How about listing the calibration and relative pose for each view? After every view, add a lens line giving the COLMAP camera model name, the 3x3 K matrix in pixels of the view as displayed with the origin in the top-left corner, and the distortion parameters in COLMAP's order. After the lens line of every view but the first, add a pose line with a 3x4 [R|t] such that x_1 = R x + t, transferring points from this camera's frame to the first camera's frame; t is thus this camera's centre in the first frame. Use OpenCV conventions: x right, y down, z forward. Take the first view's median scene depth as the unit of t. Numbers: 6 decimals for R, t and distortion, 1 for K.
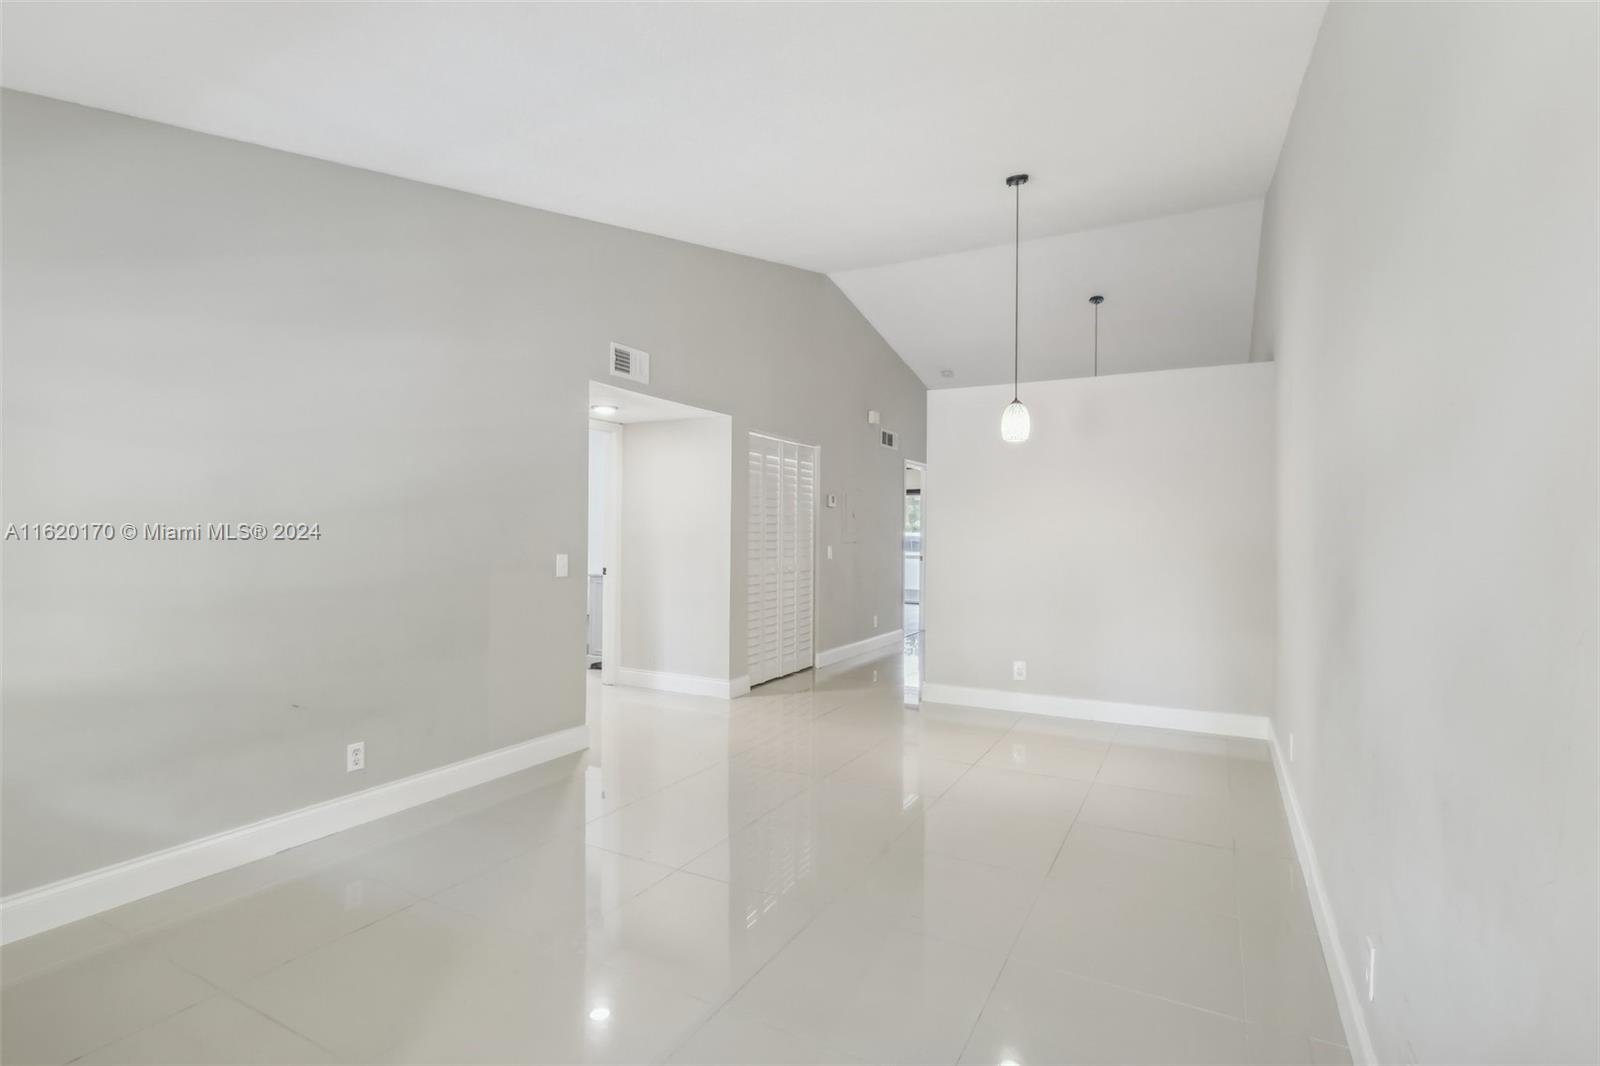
lens RADIAL K [[763.4, 0, 798.0], [0, 763.4, 534.3], [0, 0, 1]] dist [-0.009097, 0.005045]
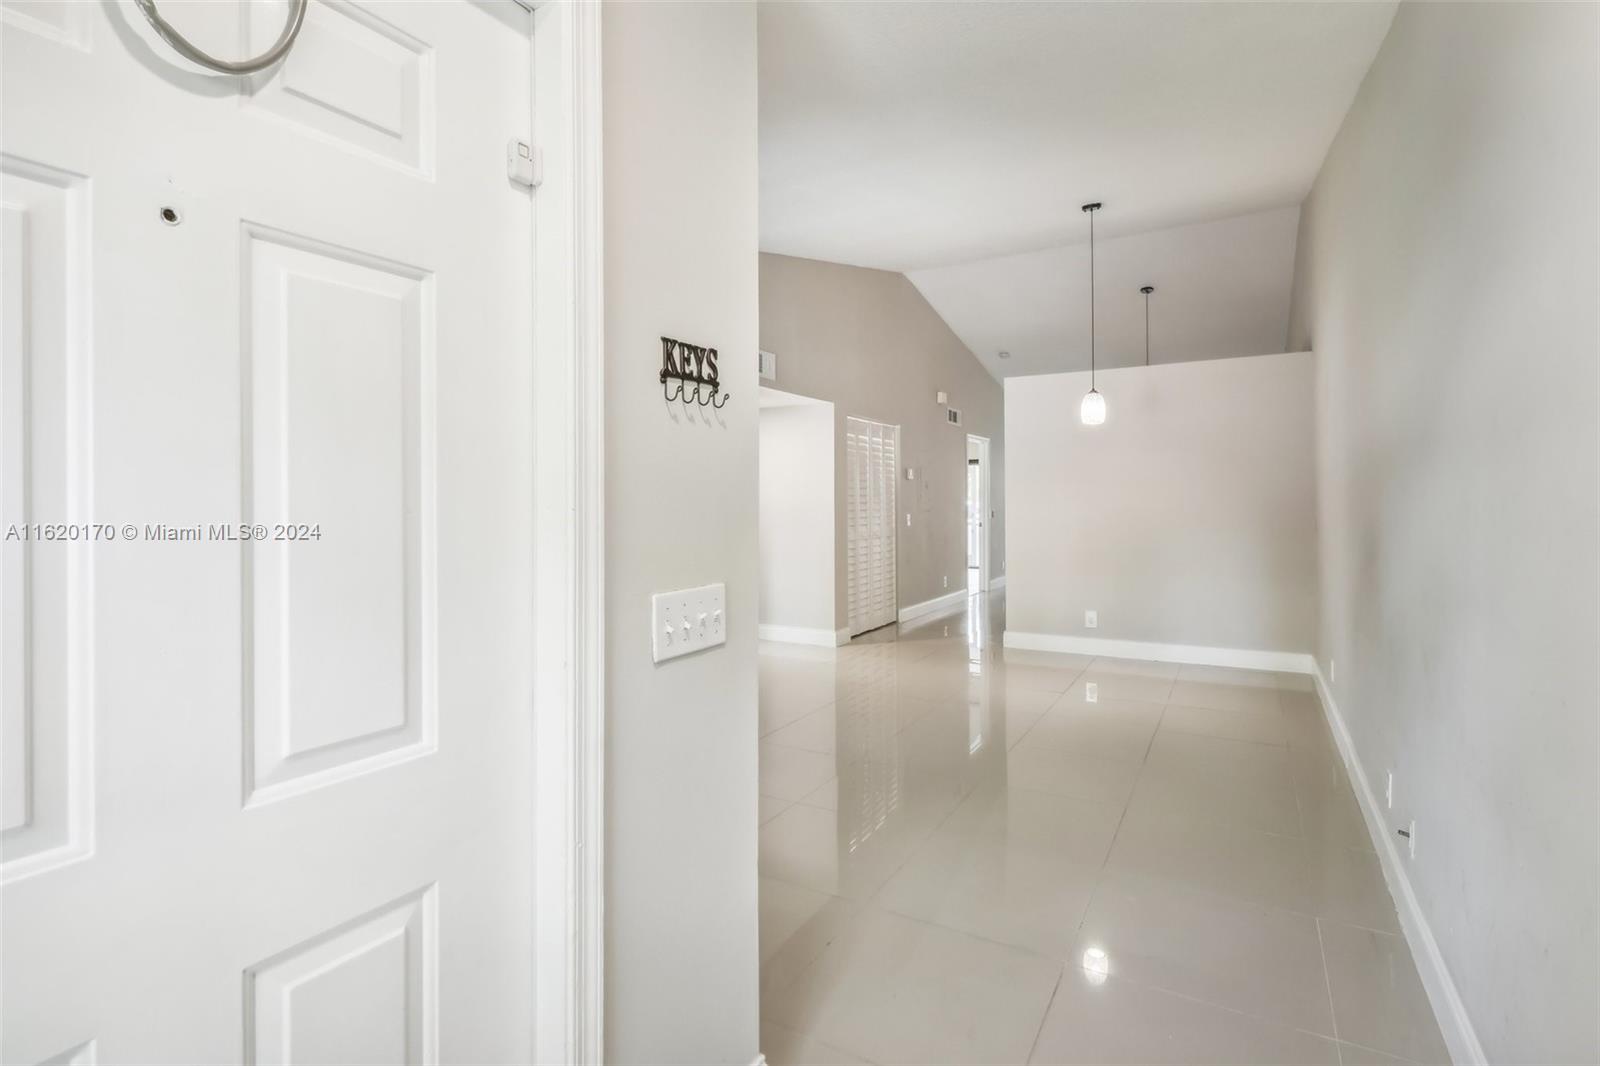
lens RADIAL K [[763.4, 0, 796.0], [0, 763.4, 502.2], [0, 0, 1]] dist [-0.009097, 0.005045]
pose [[0.999230, -0.015081, -0.036221, -0.099765], [0.014990, 0.999884, -0.002793, -0.001862], [0.036259, 0.002248, 0.999340, -0.153427]]
